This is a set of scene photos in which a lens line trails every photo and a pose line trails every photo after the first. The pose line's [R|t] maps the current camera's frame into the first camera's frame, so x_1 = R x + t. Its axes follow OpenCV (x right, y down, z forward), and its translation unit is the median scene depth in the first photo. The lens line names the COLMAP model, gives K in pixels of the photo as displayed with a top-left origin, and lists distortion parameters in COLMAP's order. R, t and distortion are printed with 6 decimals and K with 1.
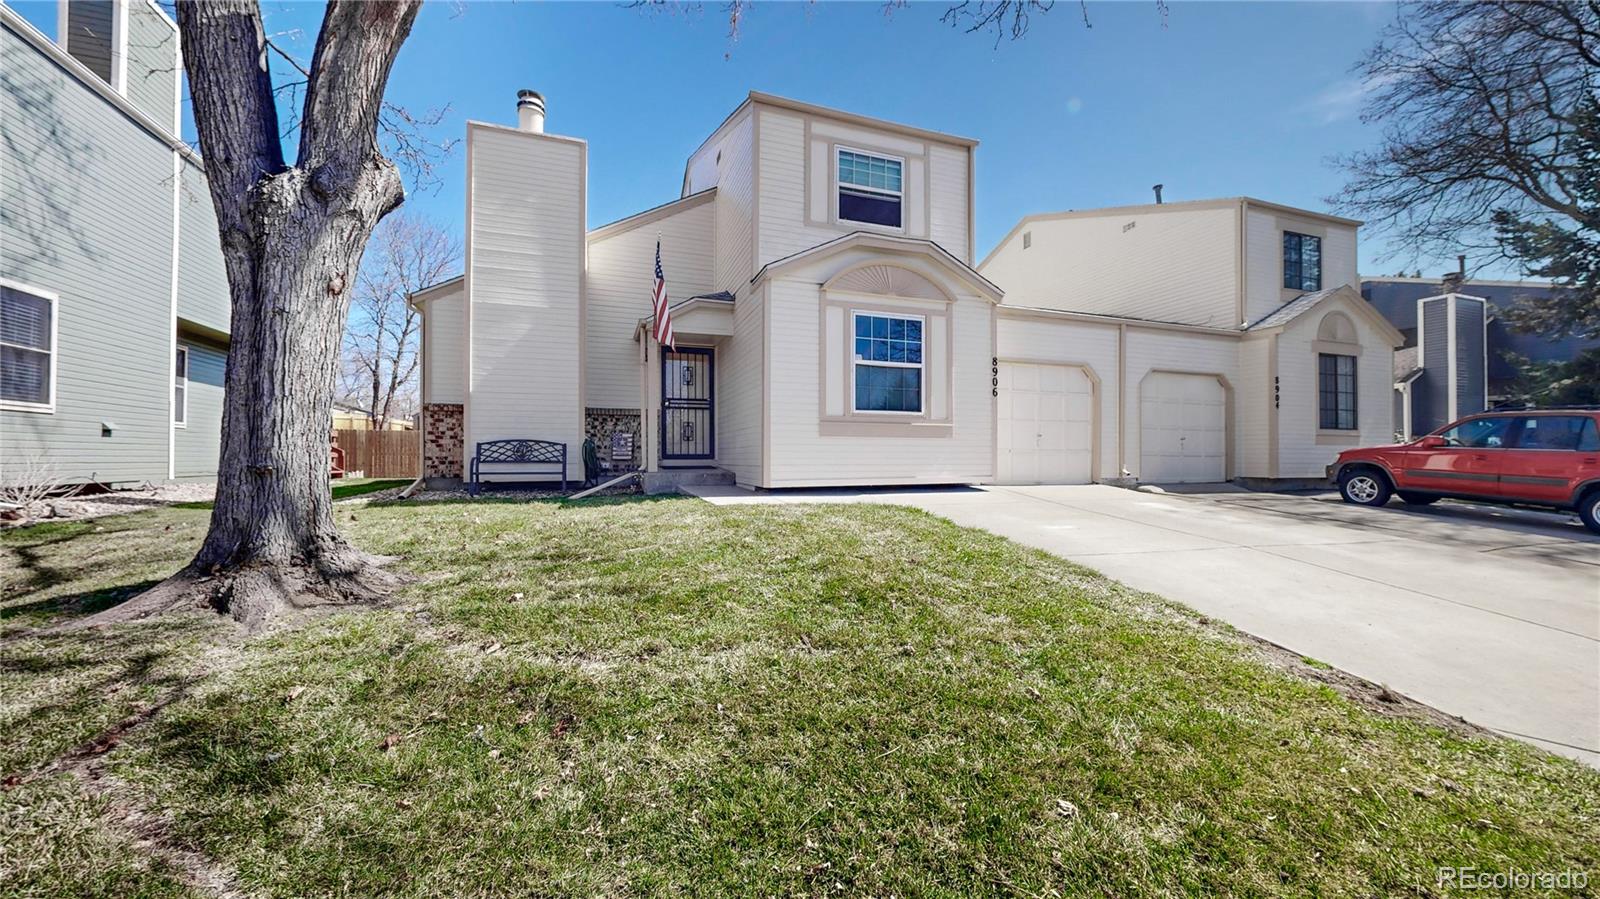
lens RADIAL K [[567.6, 0, 794.3], [0, 567.6, 457.0], [0, 0, 1]] dist [0.002357, 0.000065]
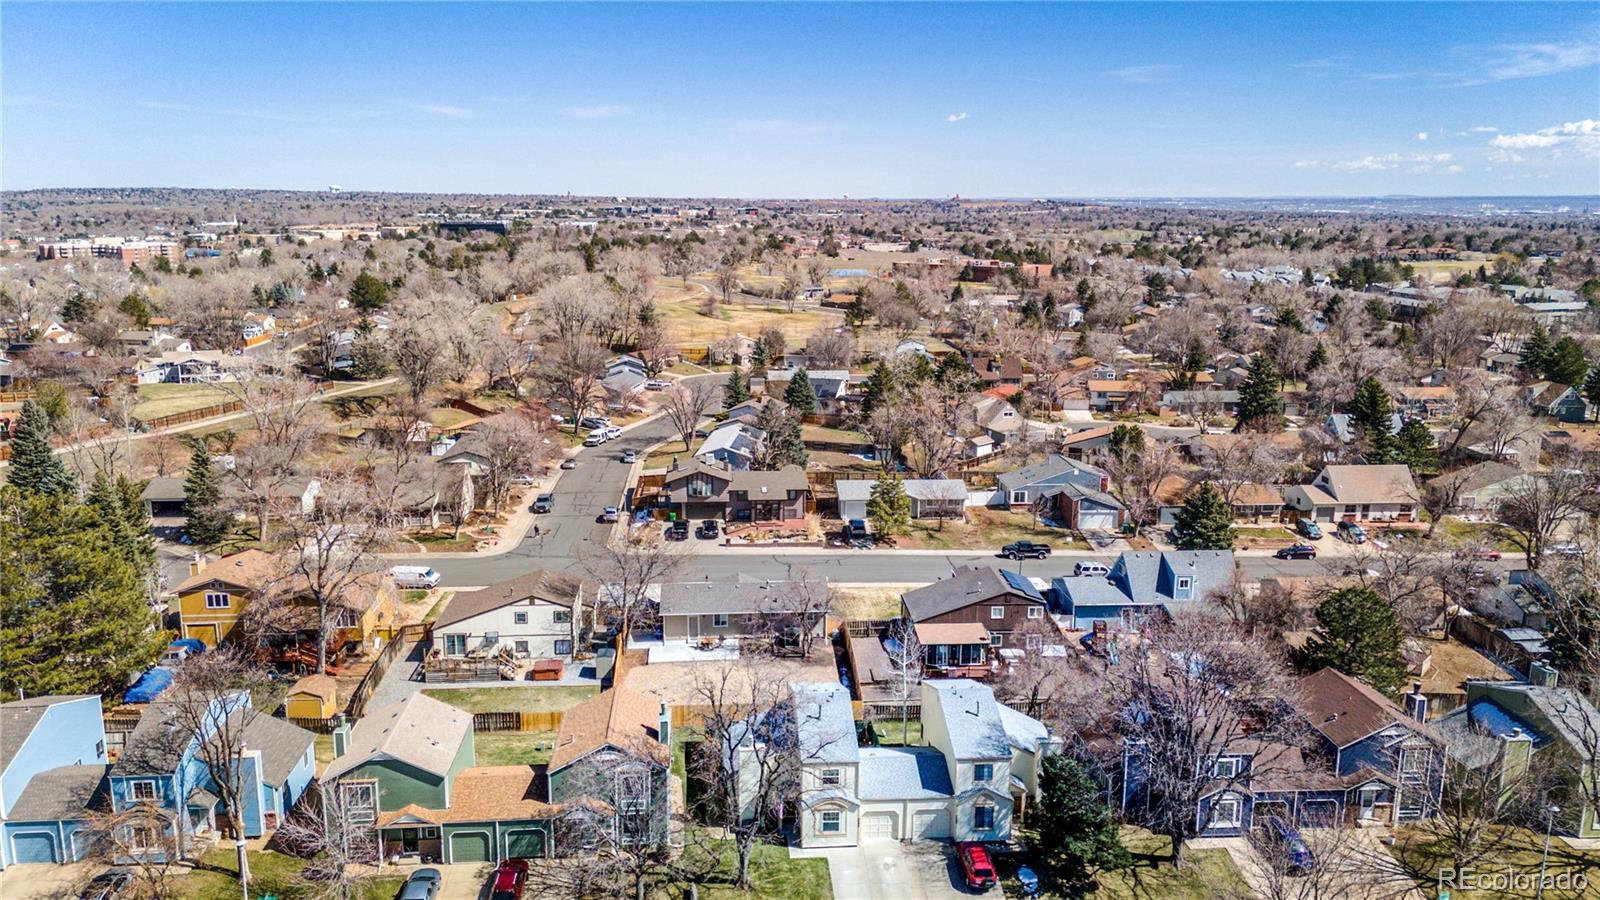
lens RADIAL K [[1177.6, 0, 800.0], [0, 1177.6, 450.0], [0, 0, 1]] dist [0.087155, -0.087605]
pose [[0.967665, 0.055346, -0.246094, 1.952627], [-0.000946, 0.976421, 0.215875, -4.754490], [0.252239, -0.208662, 0.944900, -6.879767]]
